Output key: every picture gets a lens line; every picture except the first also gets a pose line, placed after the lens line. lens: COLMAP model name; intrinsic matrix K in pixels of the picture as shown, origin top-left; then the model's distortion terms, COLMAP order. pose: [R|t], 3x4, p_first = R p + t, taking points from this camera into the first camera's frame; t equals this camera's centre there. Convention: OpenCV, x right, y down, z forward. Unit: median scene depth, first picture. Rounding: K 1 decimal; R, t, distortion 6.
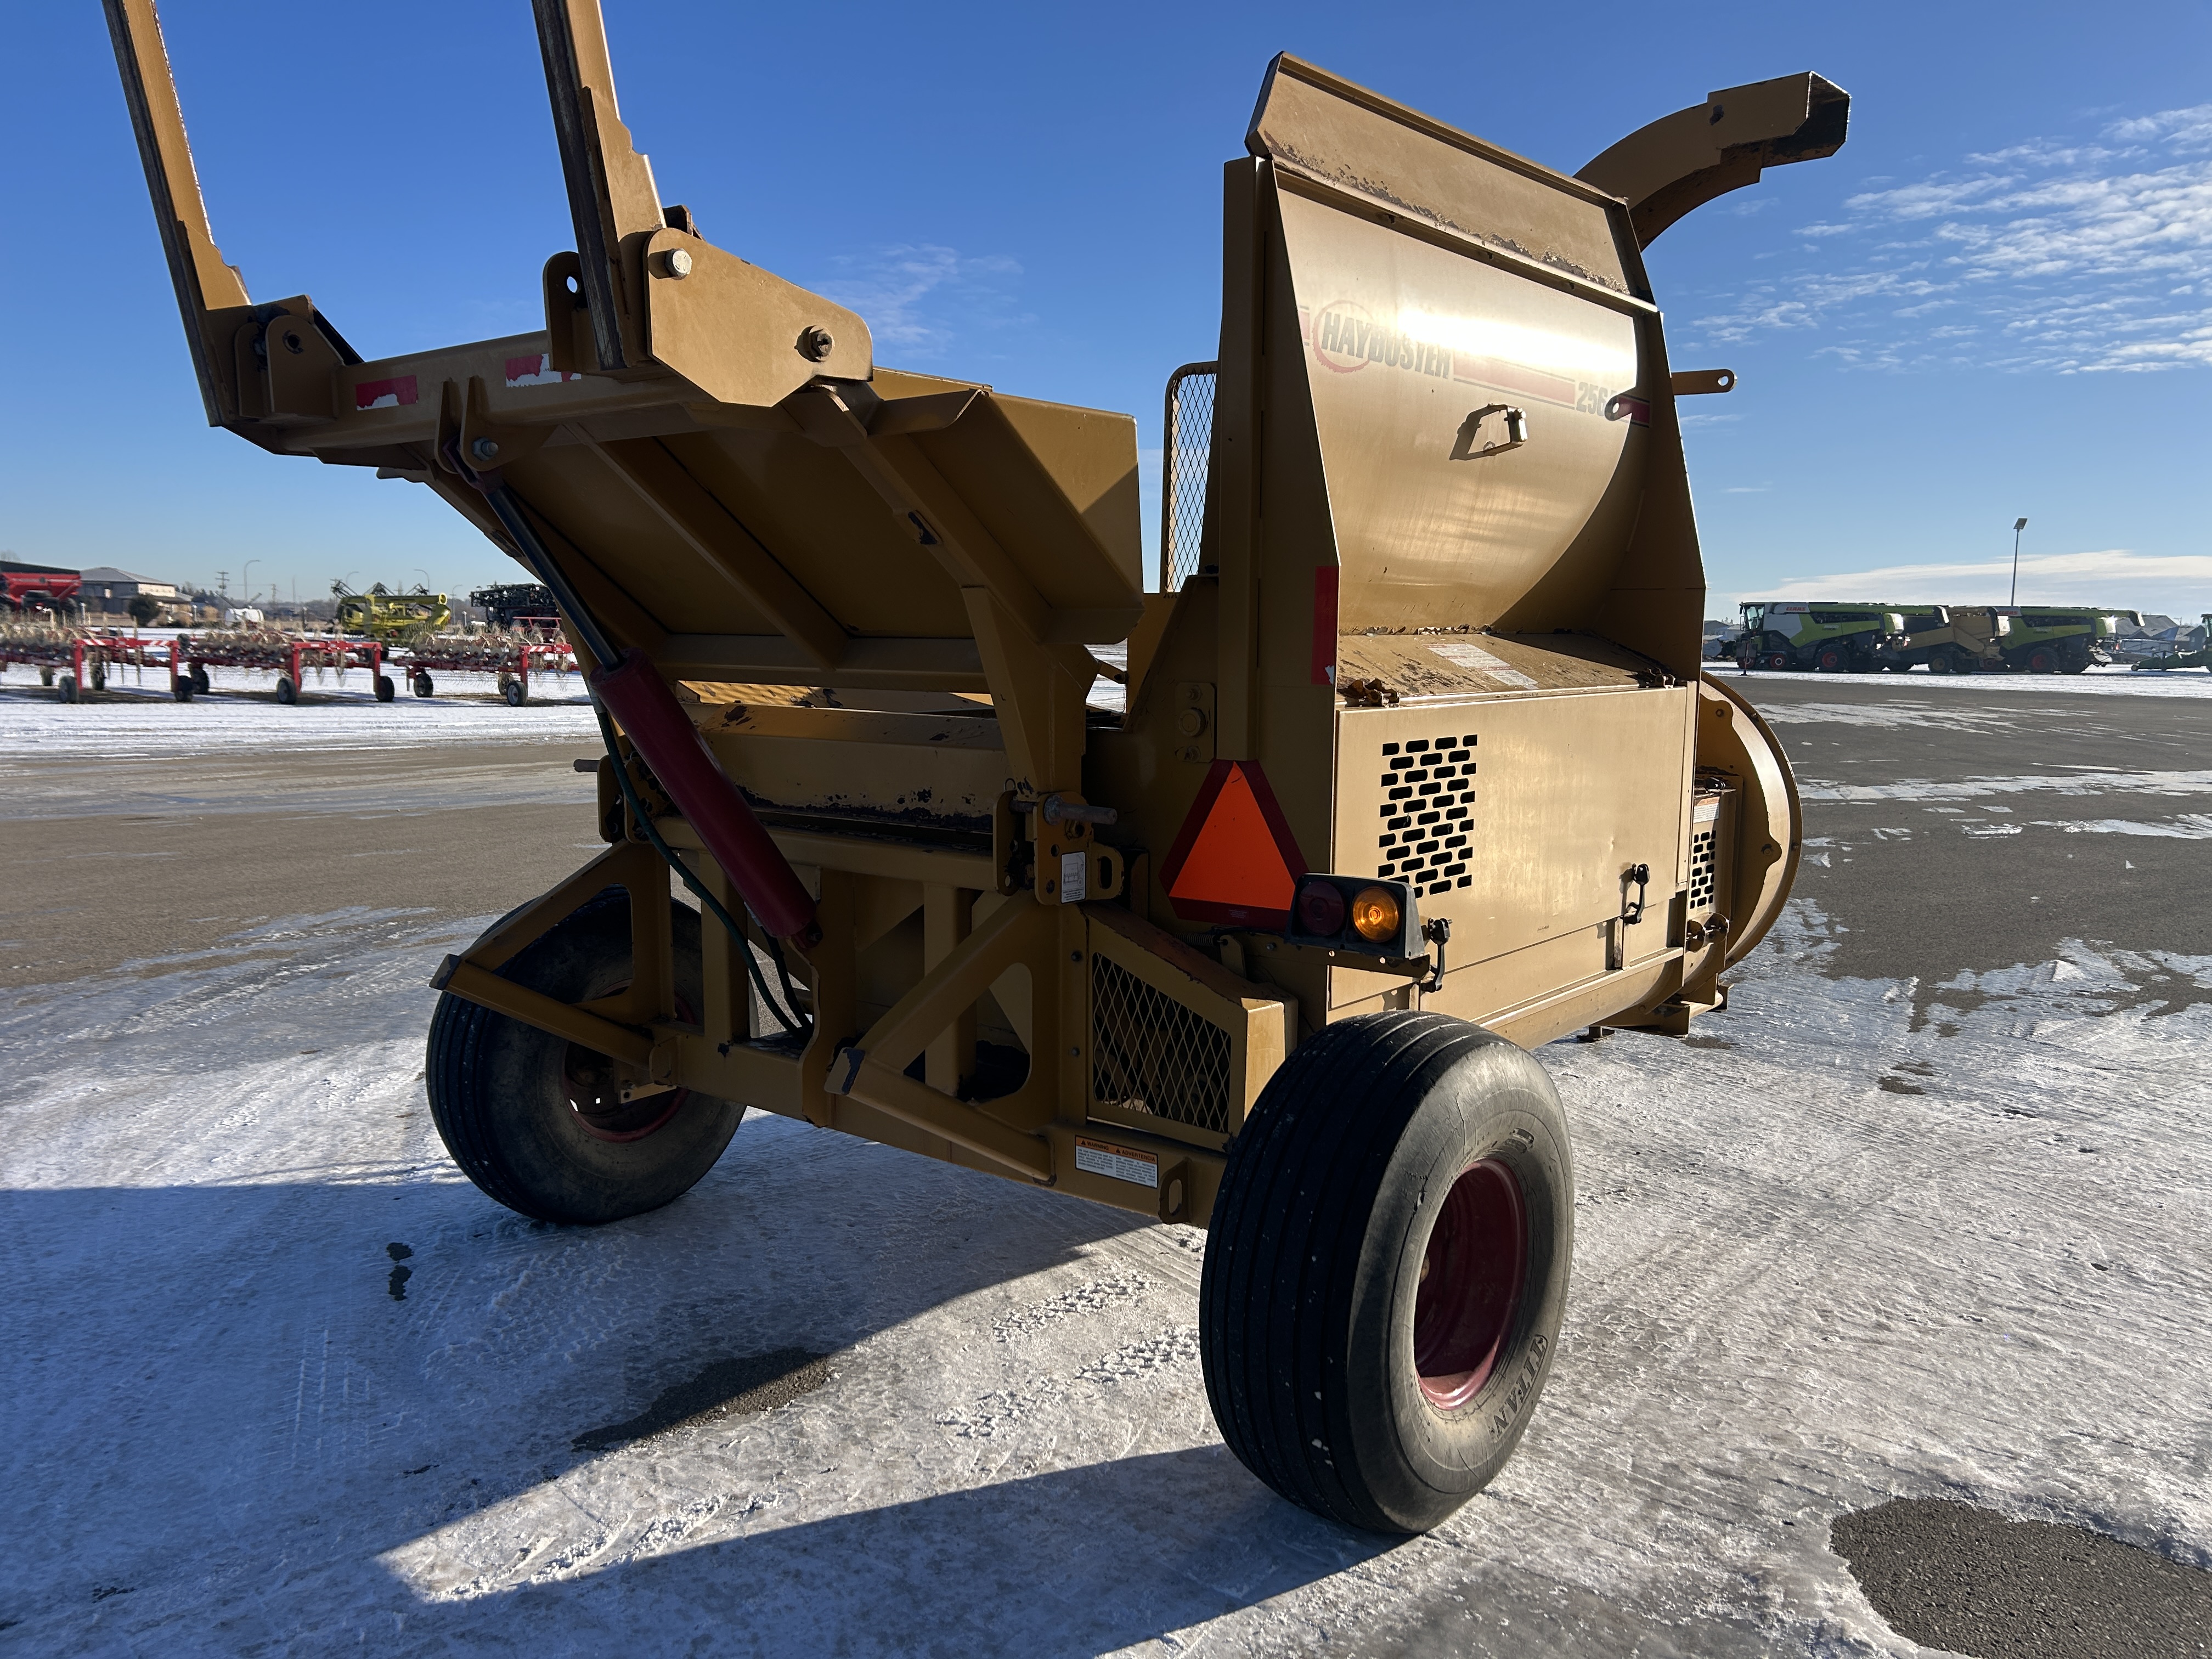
lens RADIAL K [[1643.7, 0, 1098.4], [0, 1643.7, 867.1], [0, 0, 1]] dist [0.053435, -0.043364]
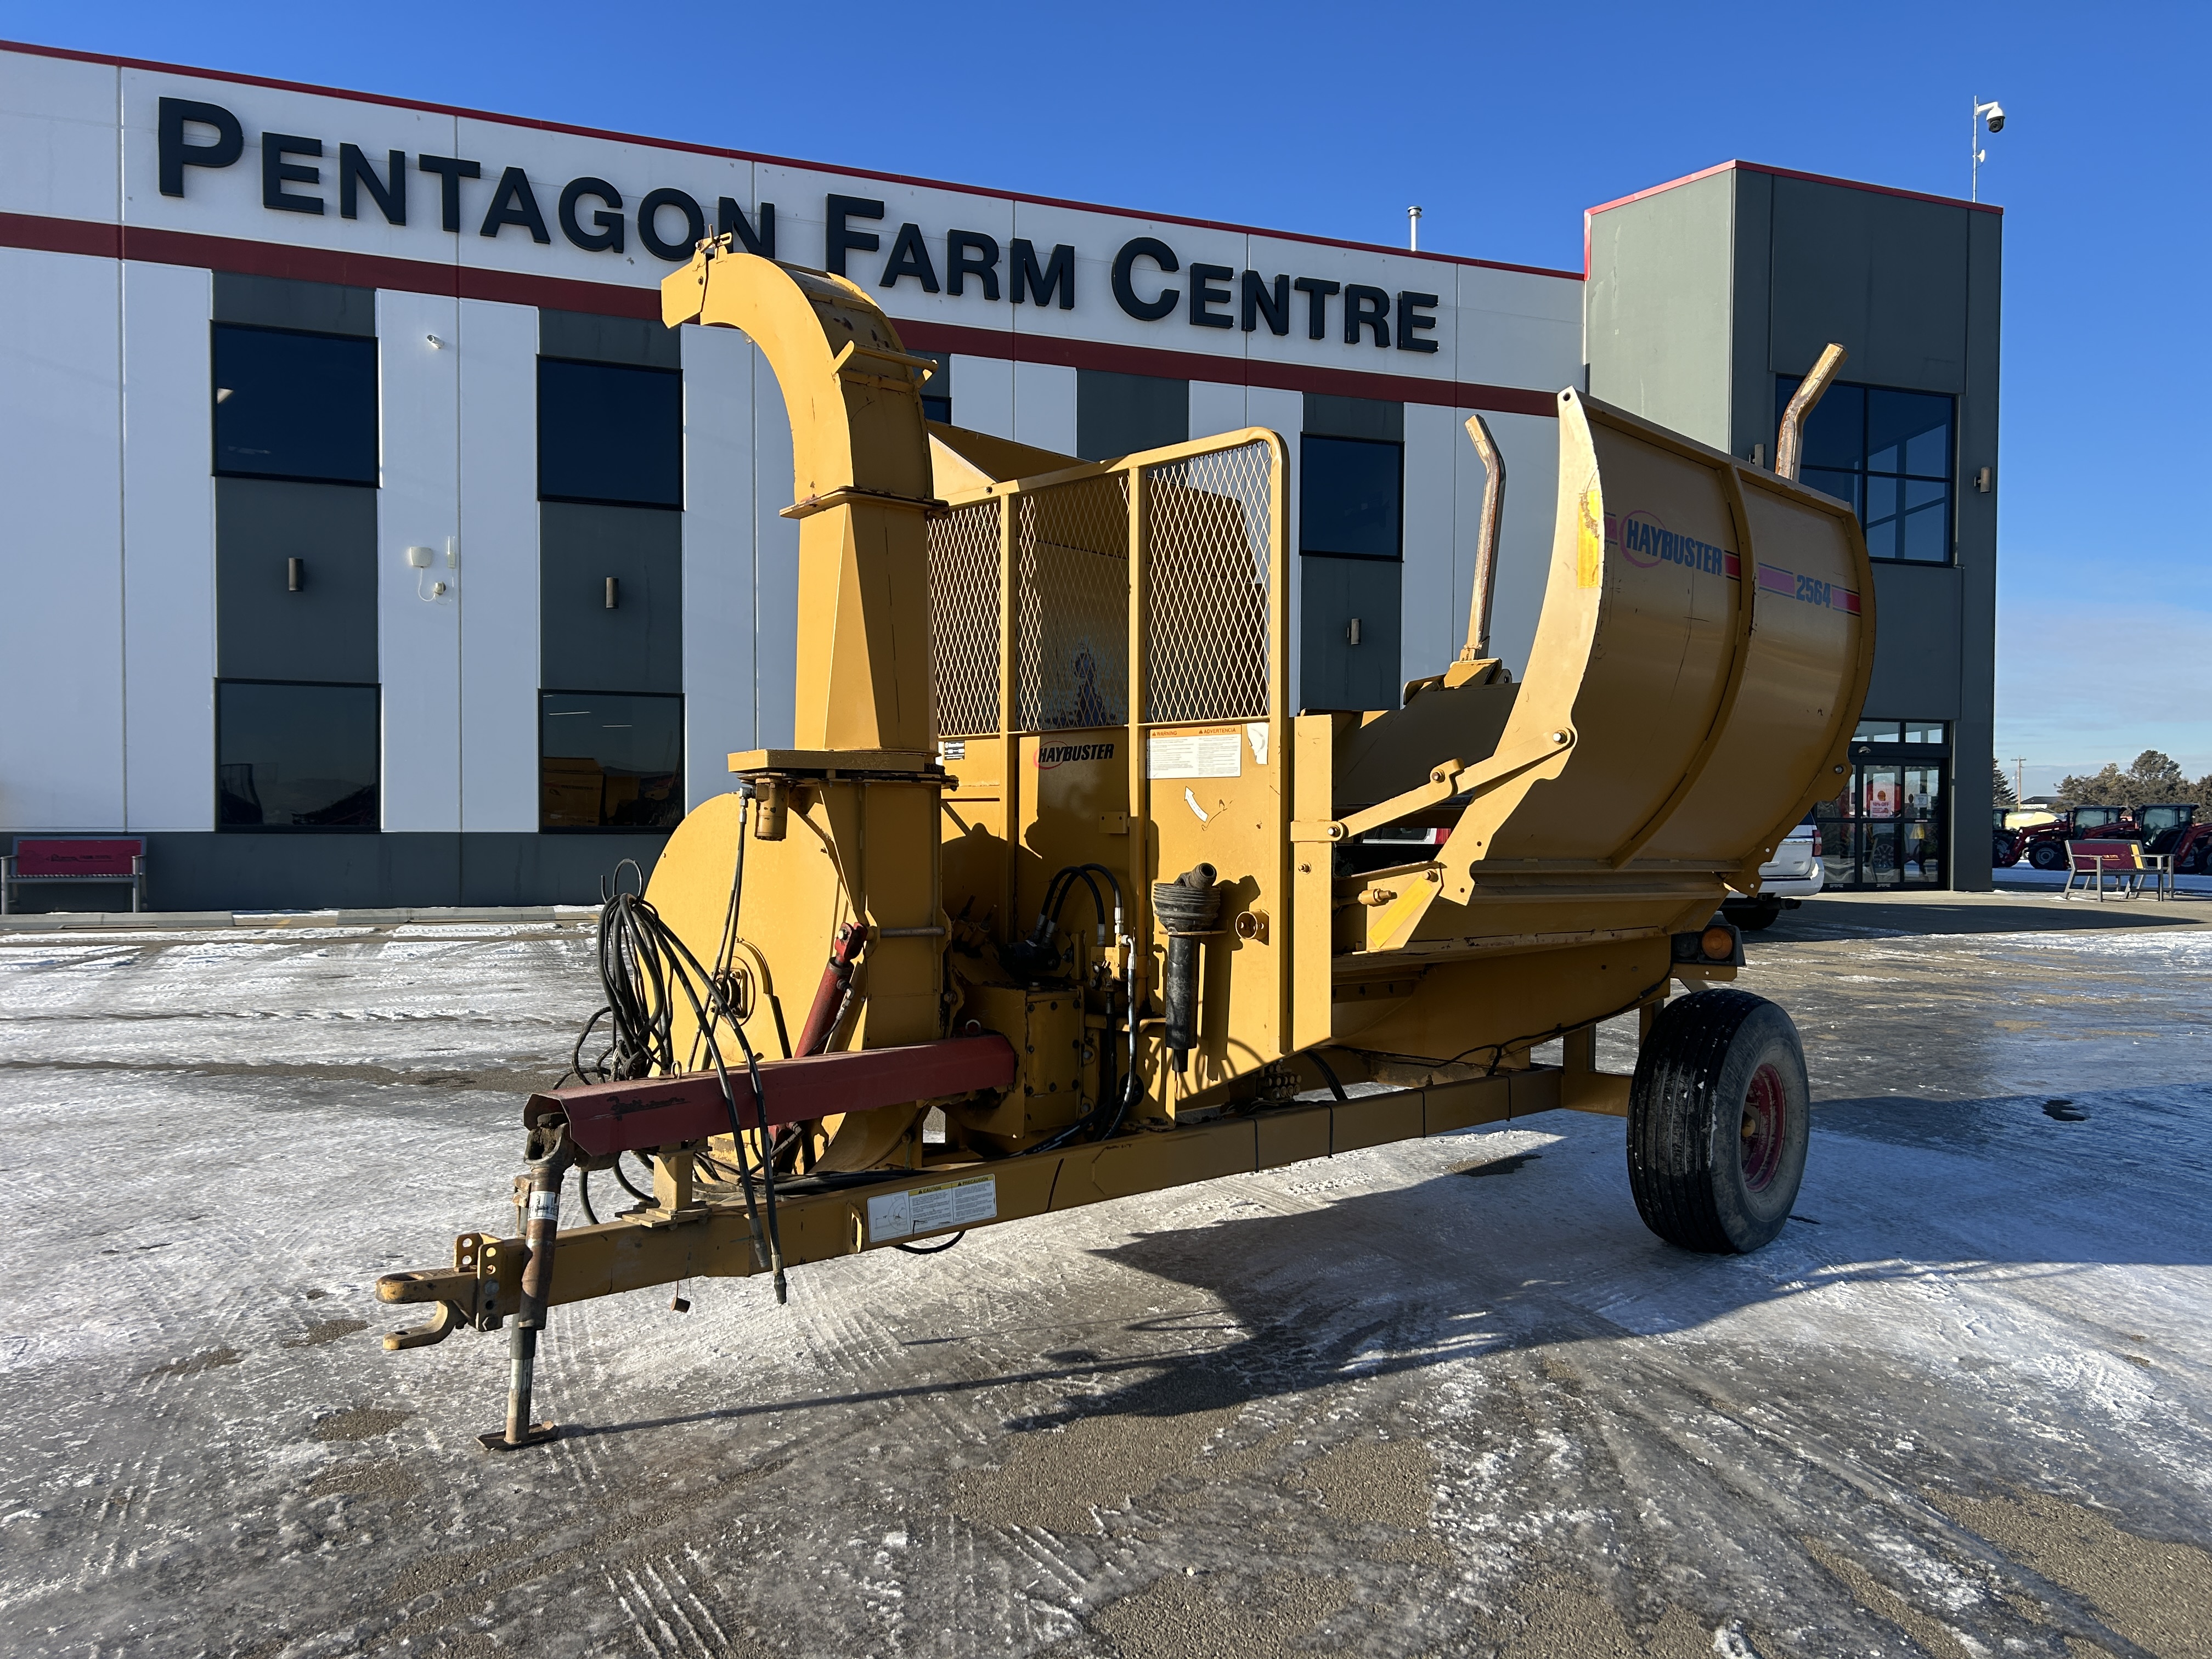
lens RADIAL K [[1657.8, 0, 1093.1], [0, 1657.8, 856.7], [0, 0, 1]] dist [0.055446, -0.053598]
pose [[-0.996593, -0.021194, 0.079709, 0.106160], [-0.008645, 0.987939, 0.154602, -0.349583], [-0.082025, 0.153386, -0.984756, 2.795054]]
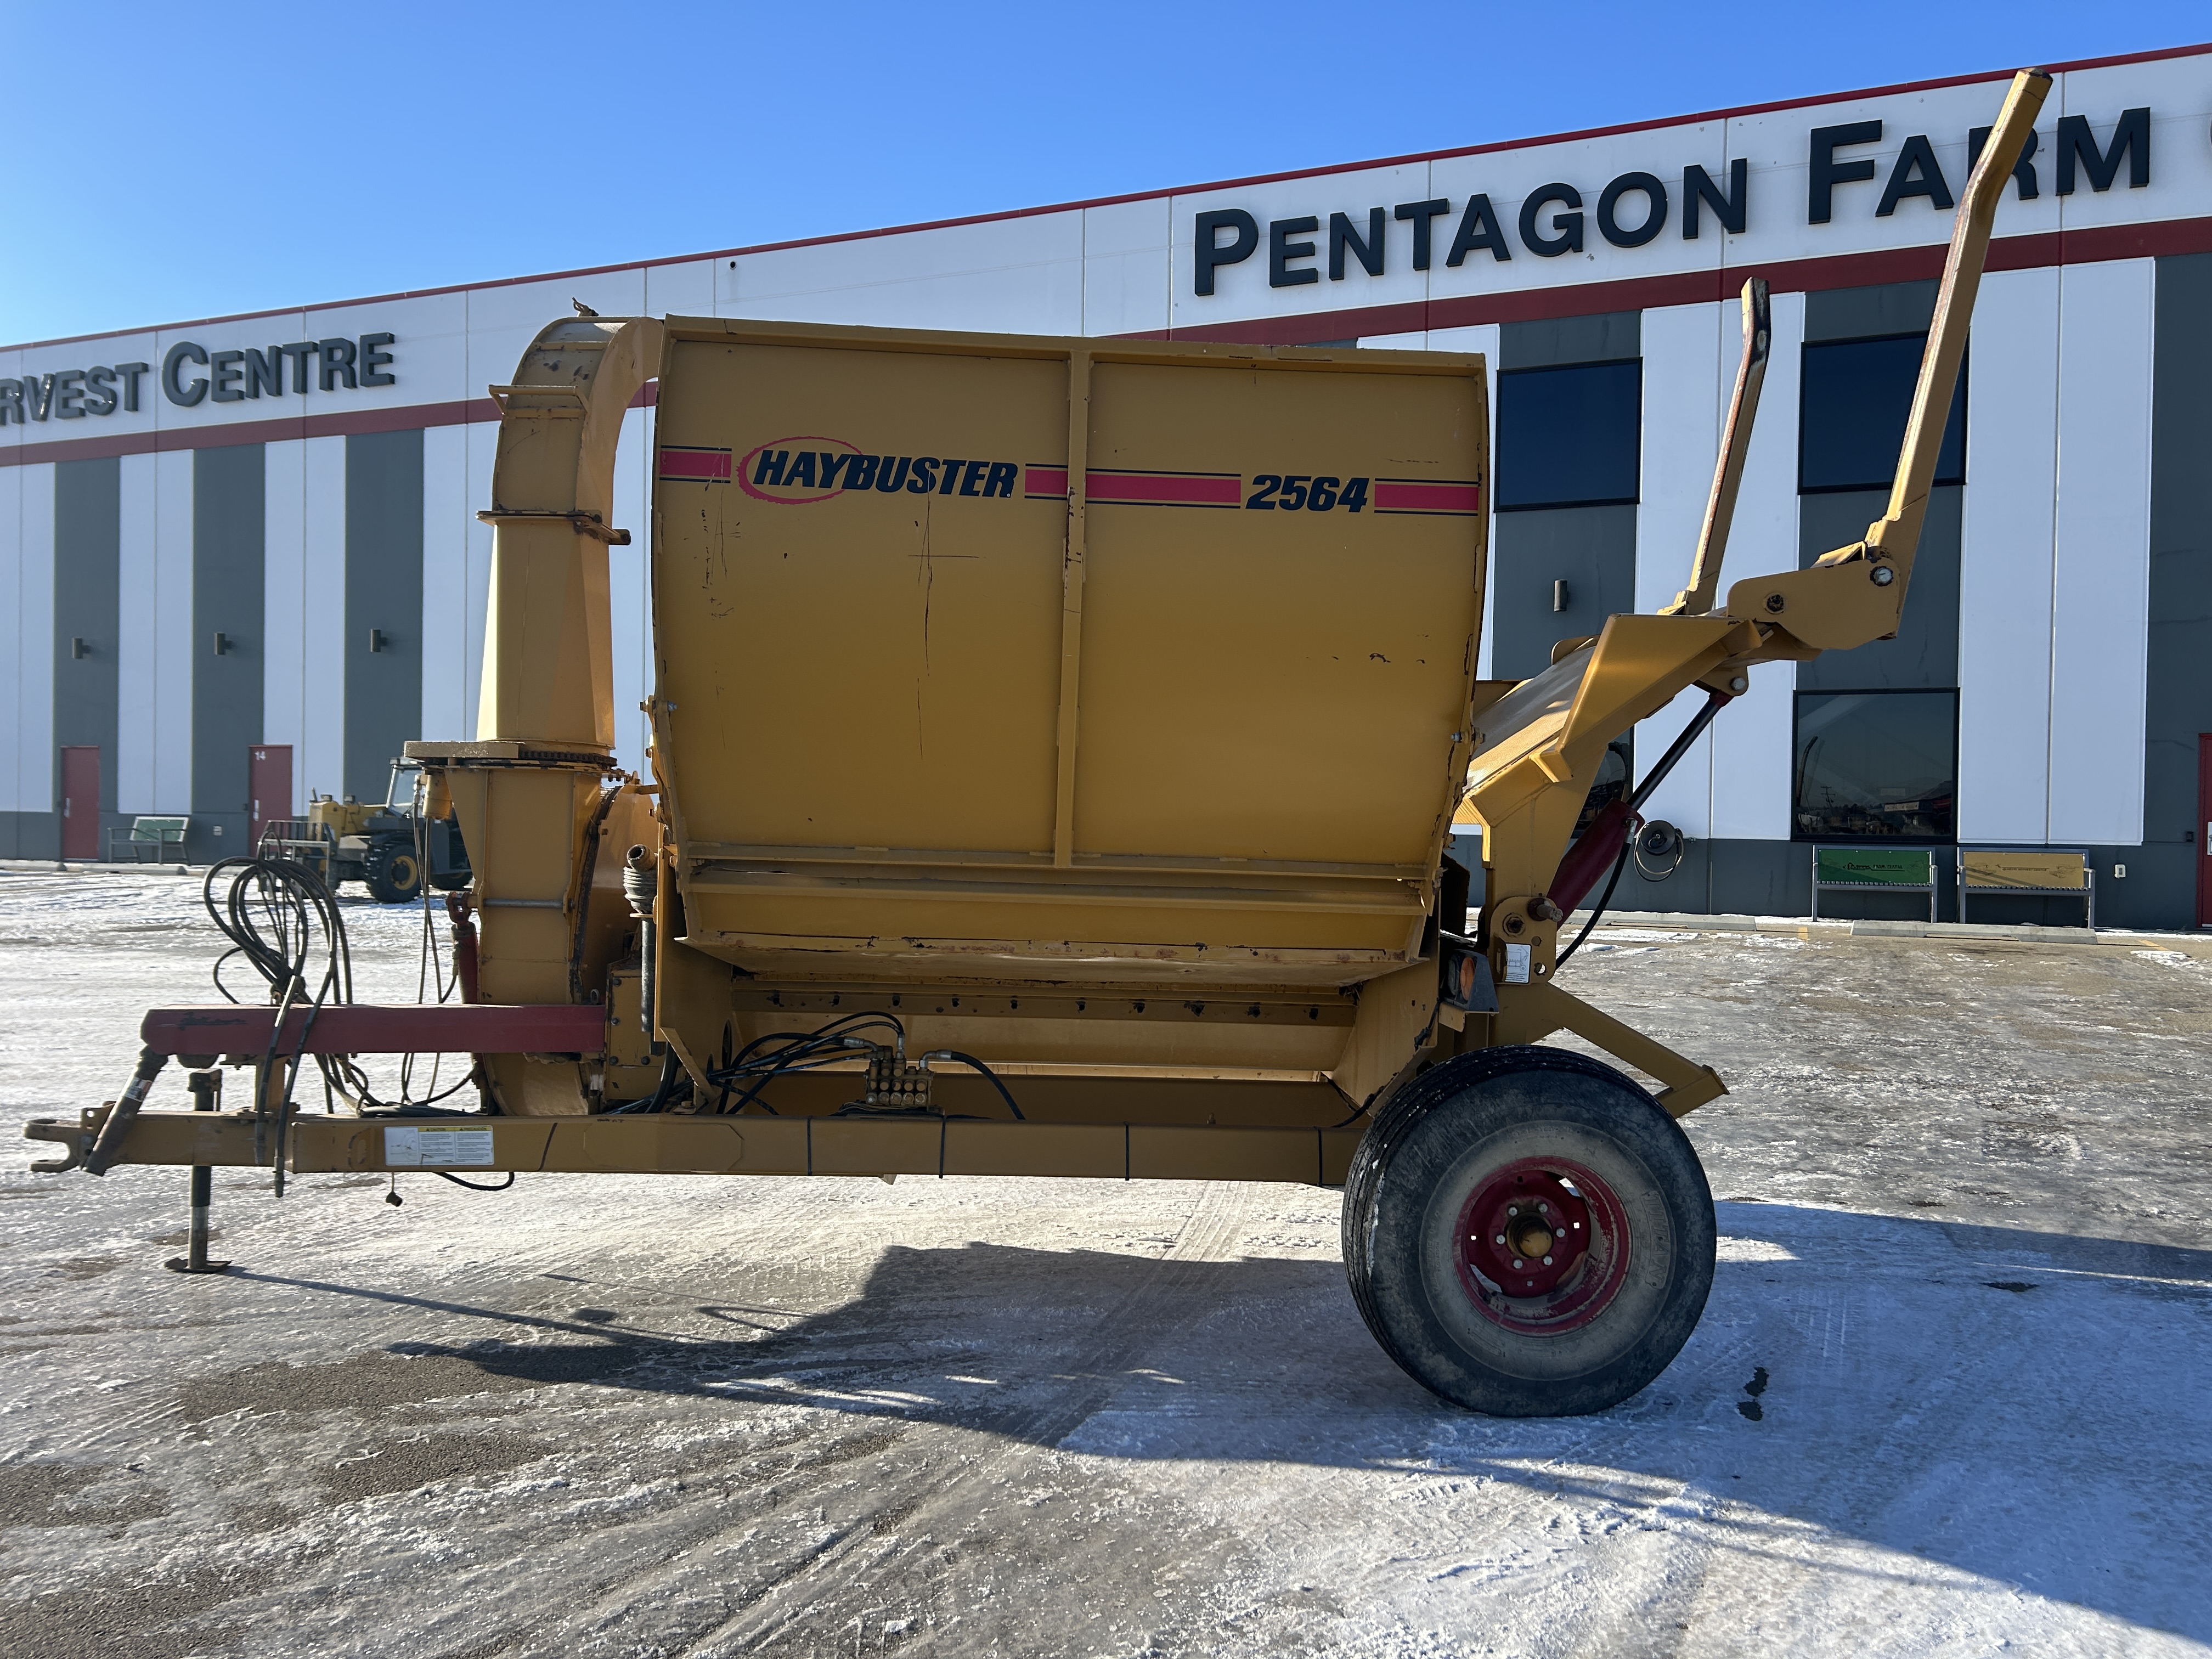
lens RADIAL K [[1643.7, 0, 1098.4], [0, 1643.7, 867.1], [0, 0, 1]] dist [0.053435, -0.043364]
pose [[-0.670172, -0.048677, 0.740608, -1.003336], [0.072723, 0.988739, 0.130792, -0.281736], [-0.738635, 0.141513, -0.659085, 2.151842]]
